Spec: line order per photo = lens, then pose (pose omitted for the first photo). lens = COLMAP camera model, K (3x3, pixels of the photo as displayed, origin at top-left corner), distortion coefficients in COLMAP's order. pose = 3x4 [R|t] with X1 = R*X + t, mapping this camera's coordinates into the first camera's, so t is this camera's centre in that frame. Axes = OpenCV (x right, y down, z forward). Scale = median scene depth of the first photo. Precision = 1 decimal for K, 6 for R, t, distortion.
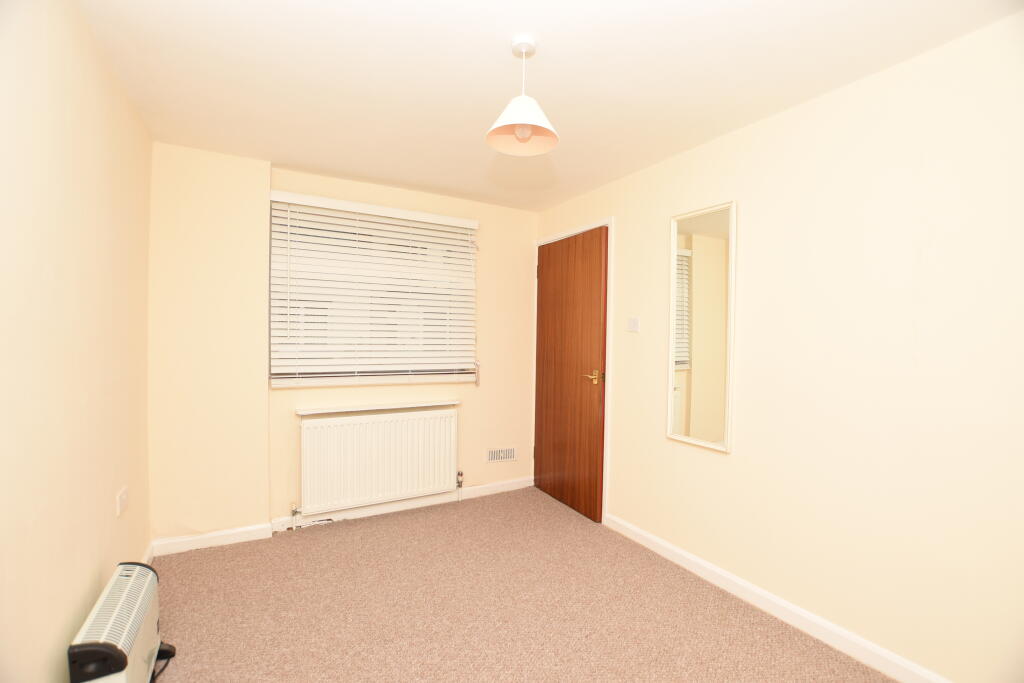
lens RADIAL K [[453.0, 0, 510.8], [0, 453.0, 341.7], [0, 0, 1]] dist [-0.000065, -0.000233]
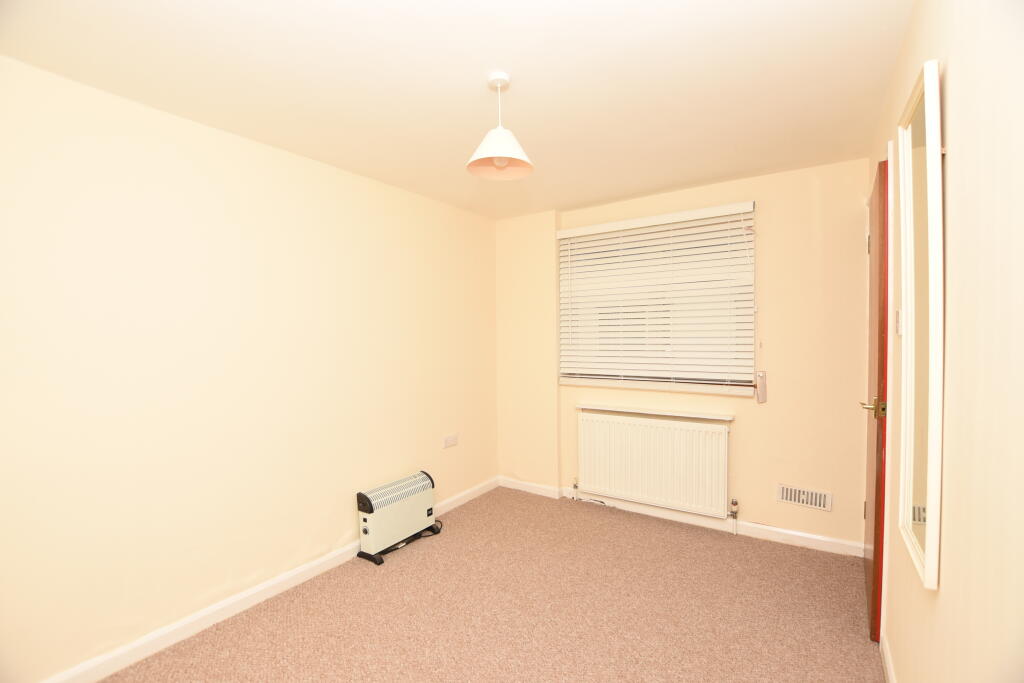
lens RADIAL K [[453.0, 0, 512.8], [0, 453.0, 343.3], [0, 0, 1]] dist [-0.000065, -0.000233]
pose [[0.457865, -0.006763, -0.888996, 0.515996], [0.005384, 0.999974, -0.004834, -0.007673], [0.889005, -0.002573, 0.457889, 0.267444]]
